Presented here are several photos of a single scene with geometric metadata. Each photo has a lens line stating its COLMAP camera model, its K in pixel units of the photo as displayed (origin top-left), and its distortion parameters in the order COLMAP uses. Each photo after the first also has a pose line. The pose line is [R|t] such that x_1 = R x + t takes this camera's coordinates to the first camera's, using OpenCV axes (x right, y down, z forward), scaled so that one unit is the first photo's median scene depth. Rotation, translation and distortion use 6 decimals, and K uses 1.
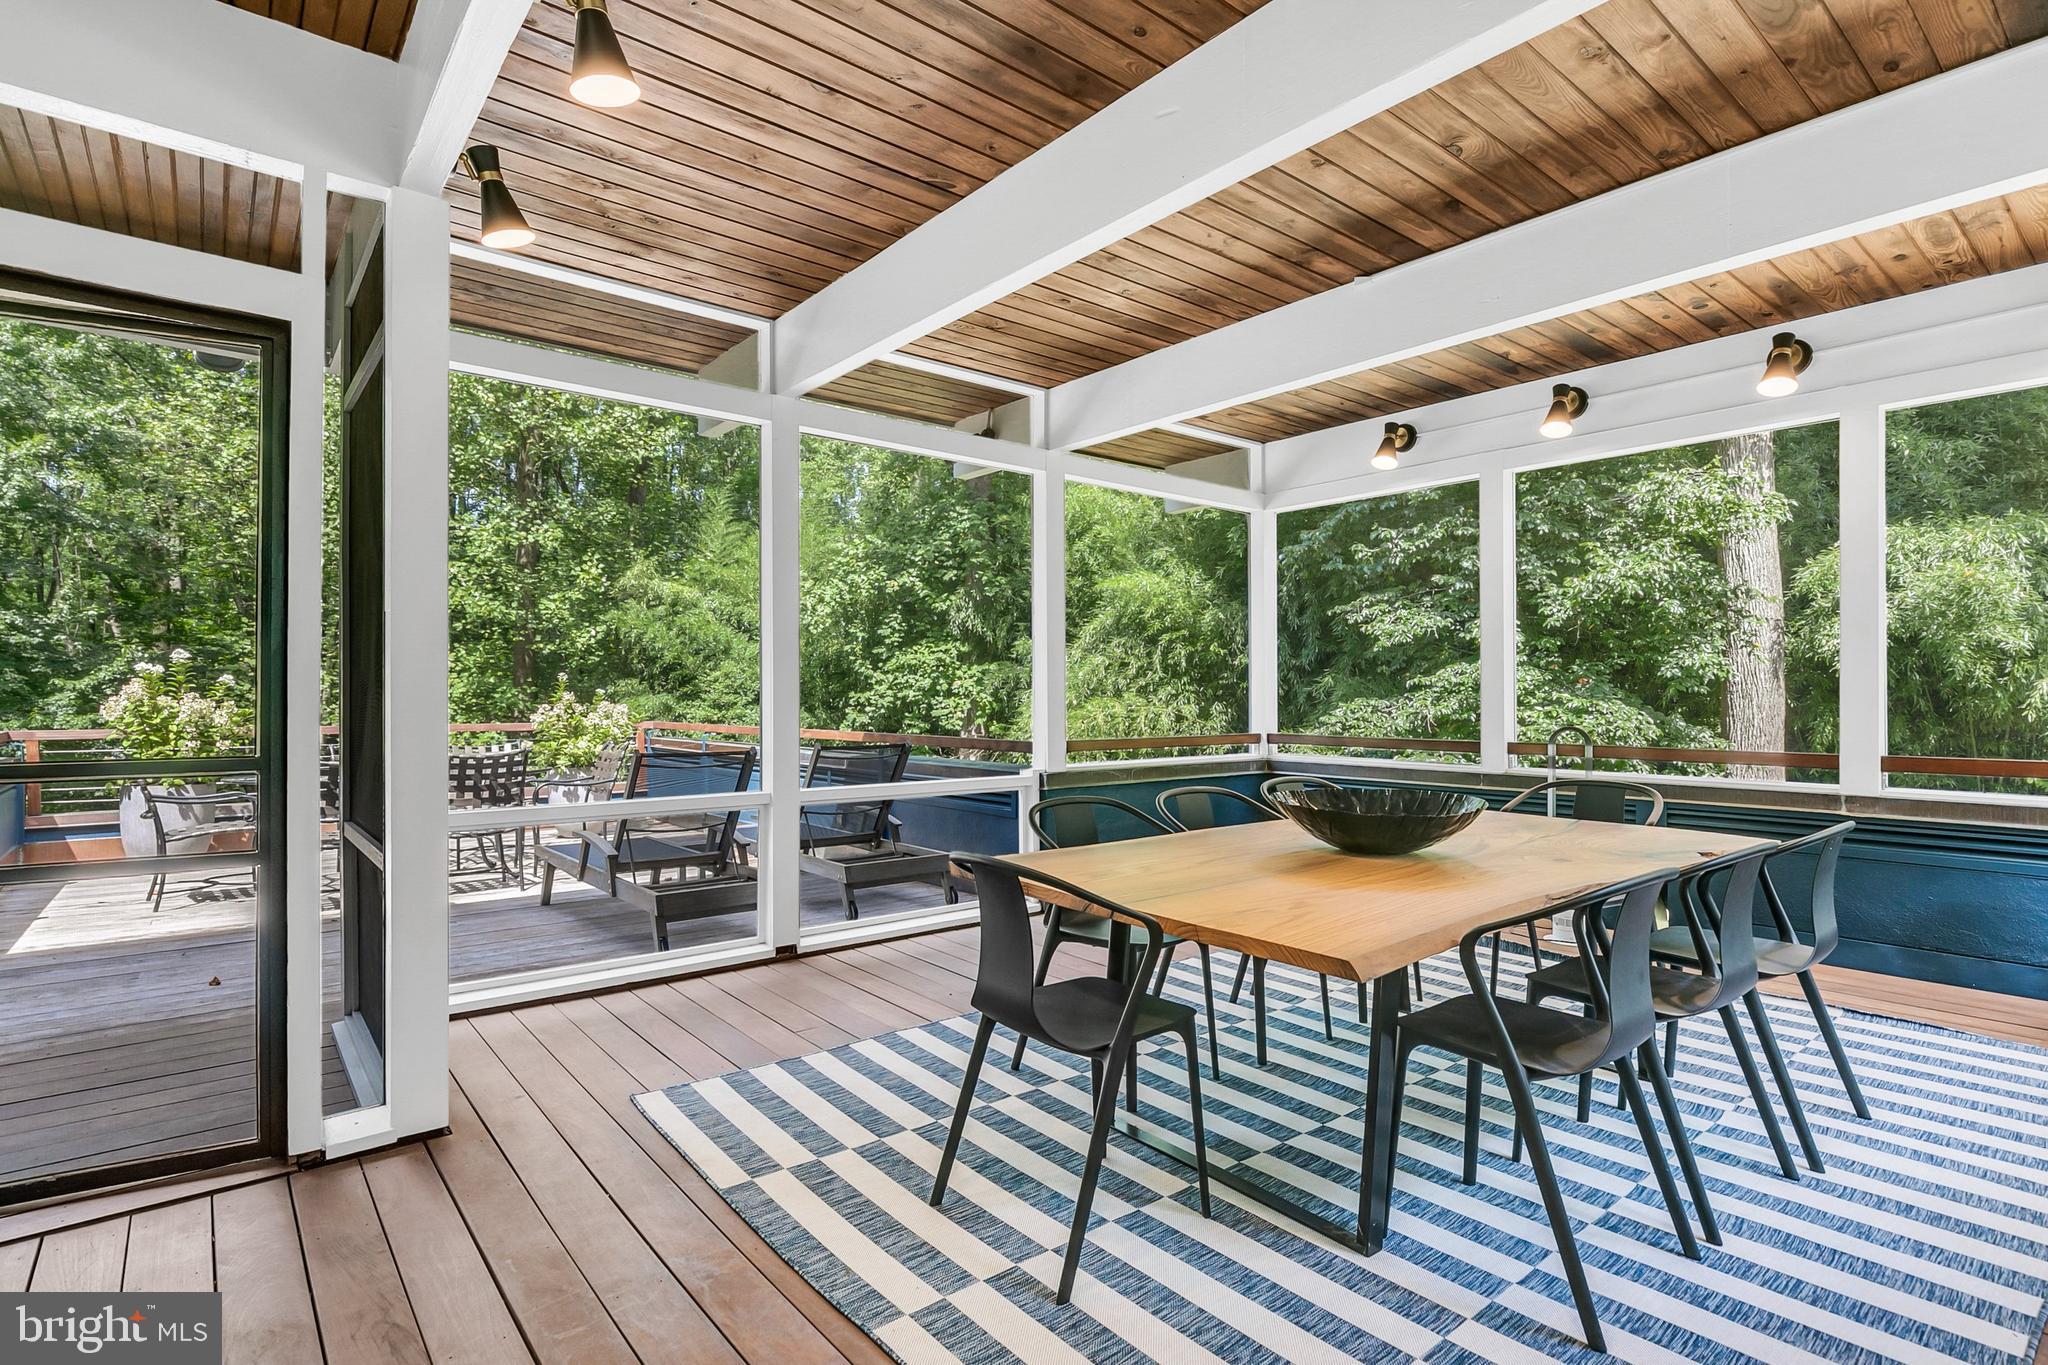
lens RADIAL K [[1005.6, 0, 1034.7], [0, 1005.6, 687.3], [0, 0, 1]] dist [-0.003930, -0.000838]
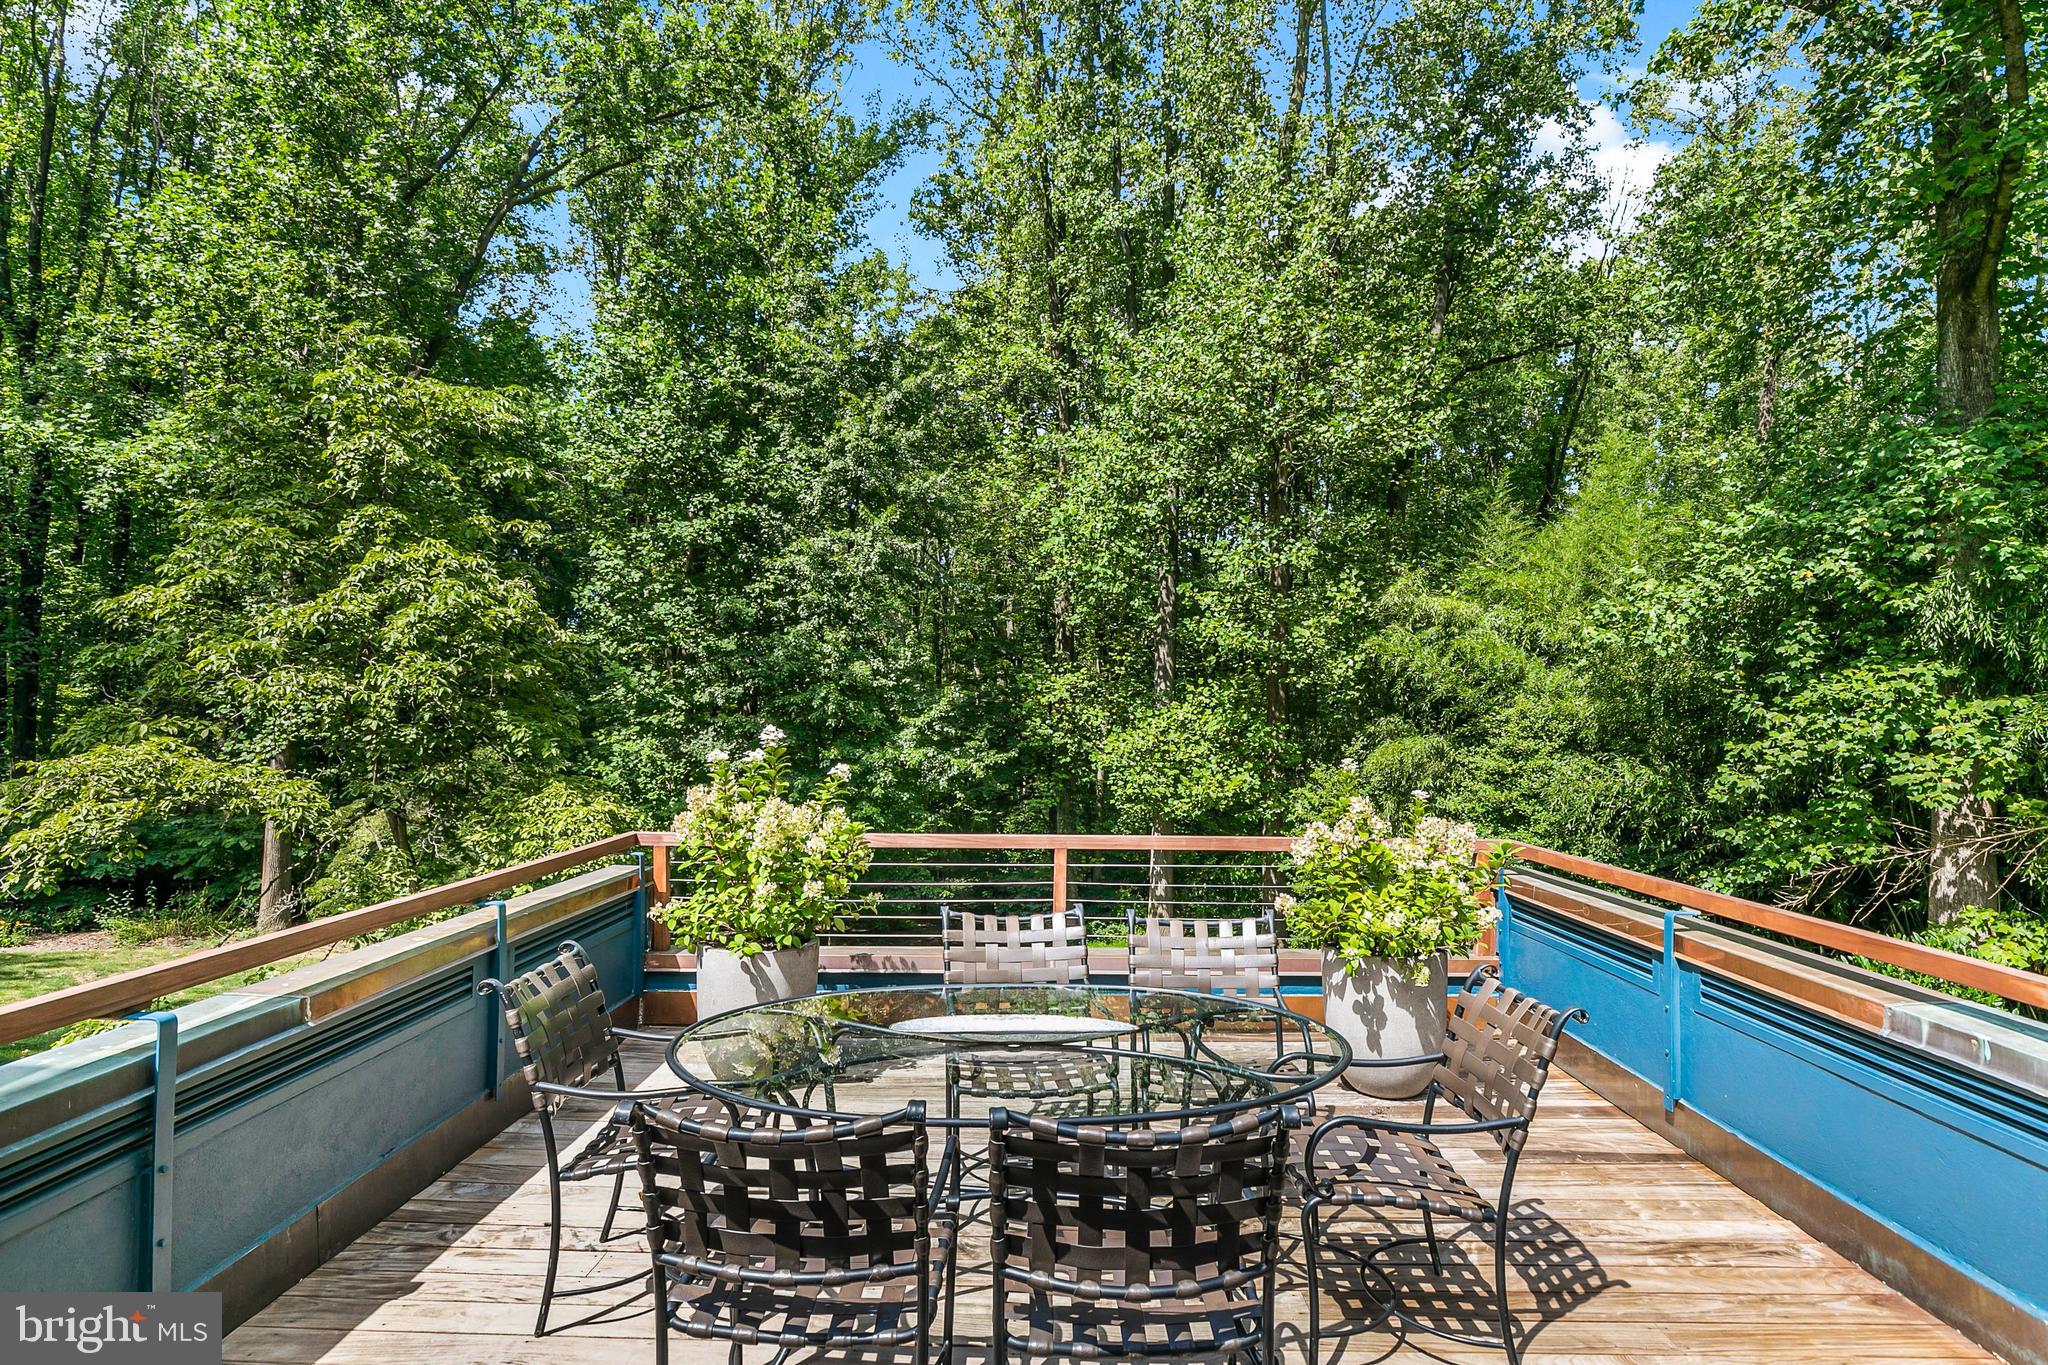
lens RADIAL K [[1005.6, 0, 1034.7], [0, 1005.6, 687.3], [0, 0, 1]] dist [-0.003930, -0.000838]
pose [[0.760237, -0.012267, -0.649530, -0.098139], [-0.002782, 0.999751, -0.022138, -0.014943], [0.649640, 0.018637, 0.760013, 0.193506]]
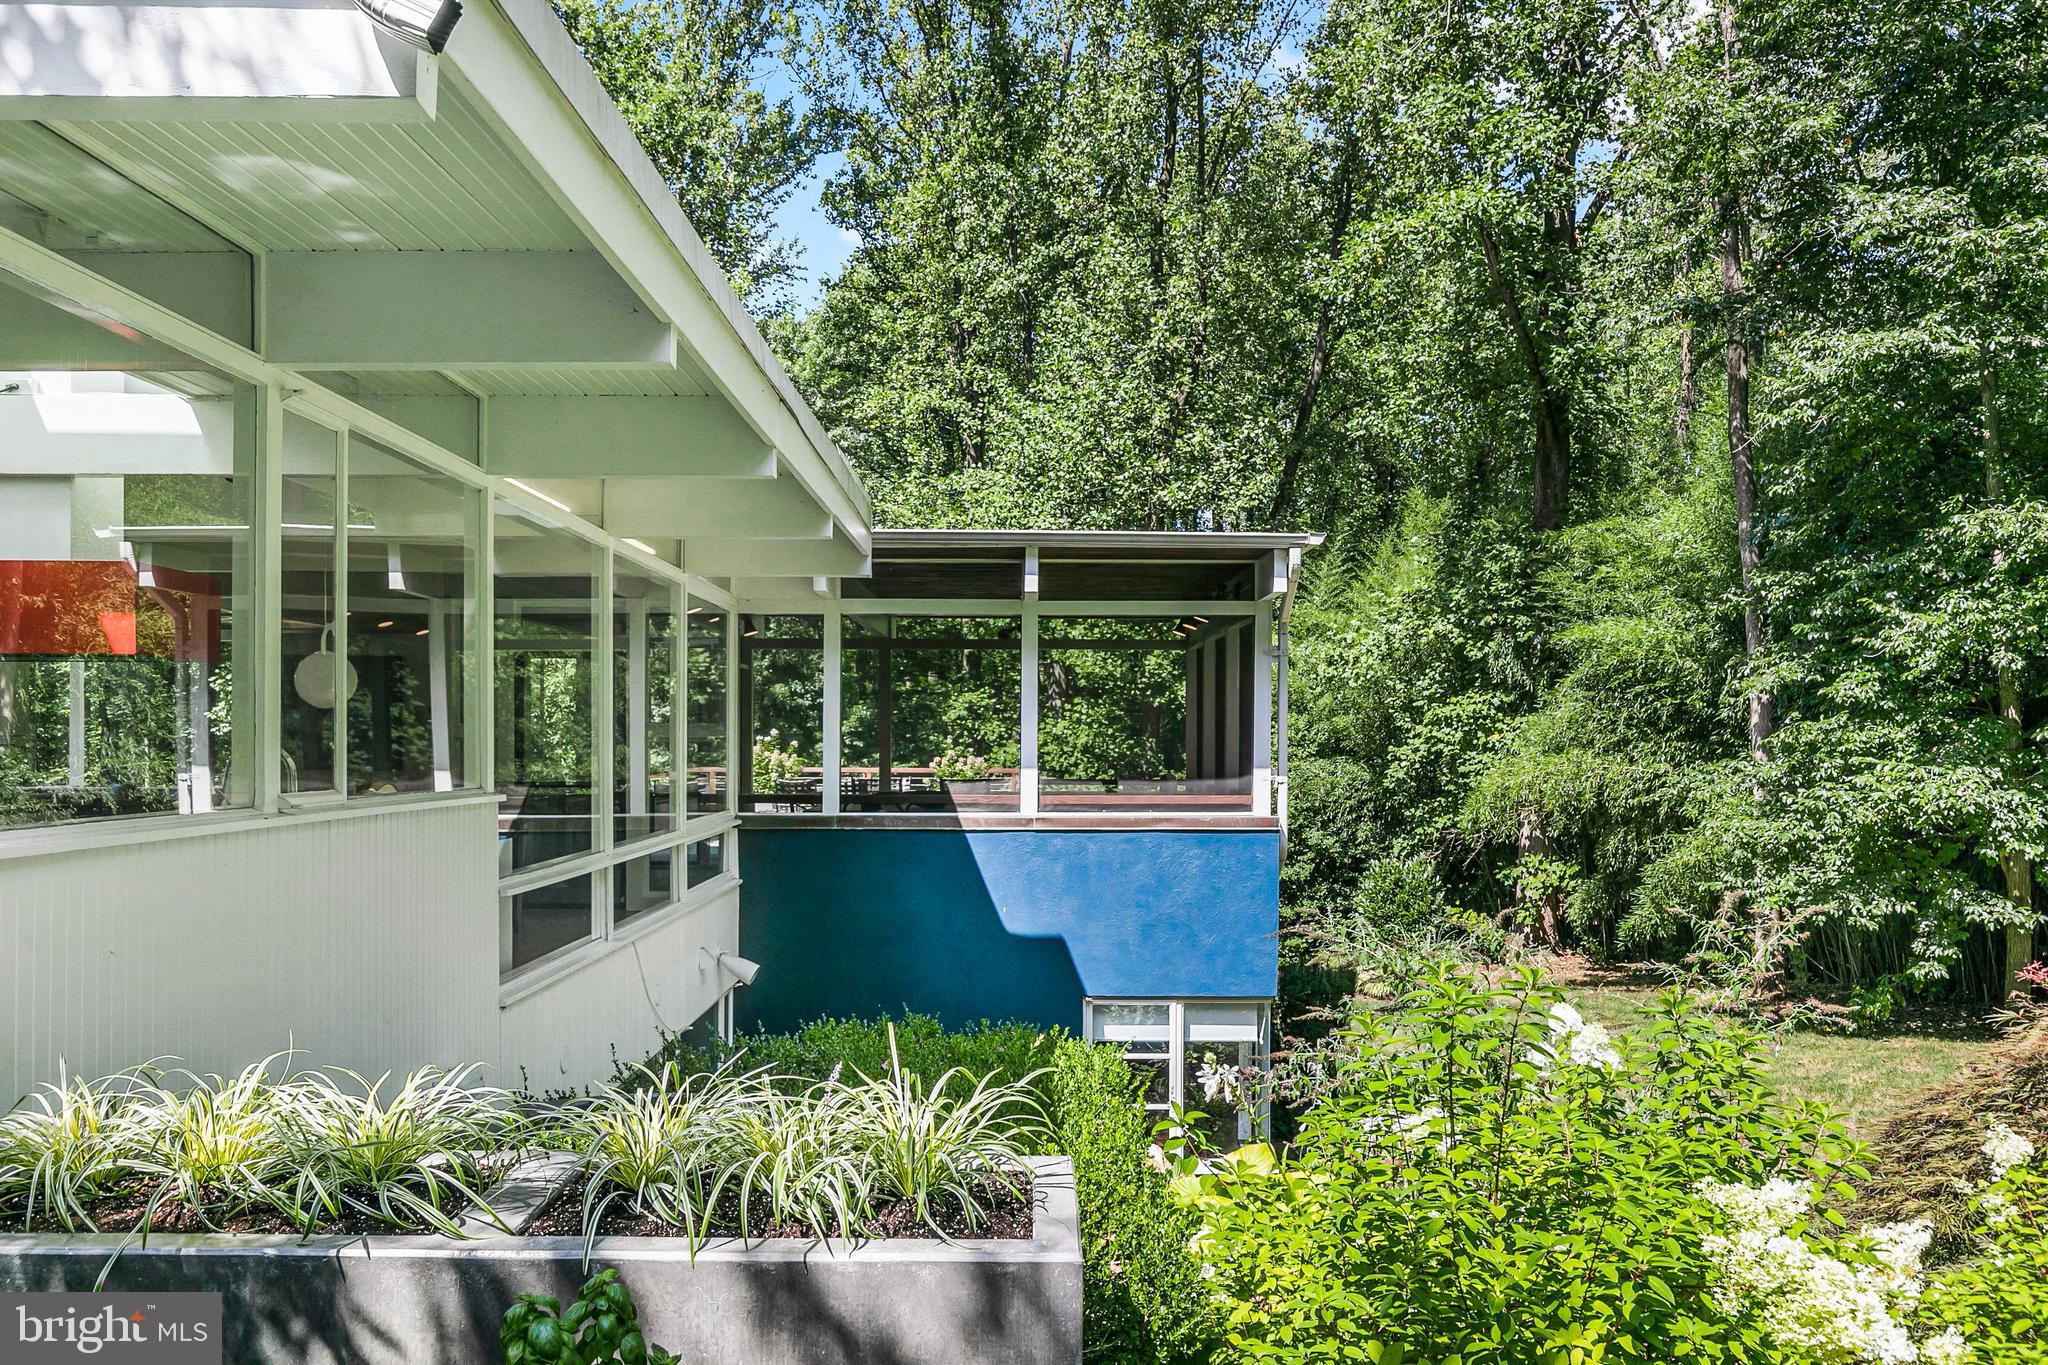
lens RADIAL K [[1483.4, 0, 1056.7], [0, 1483.4, 734.6], [0, 0, 1]] dist [-0.003103, -0.000929]
pose [[0.778419, 0.003550, -0.627735, 0.458330], [-0.000467, 0.999987, 0.005076, -0.012939], [0.627744, -0.003658, 0.778411, -0.303941]]
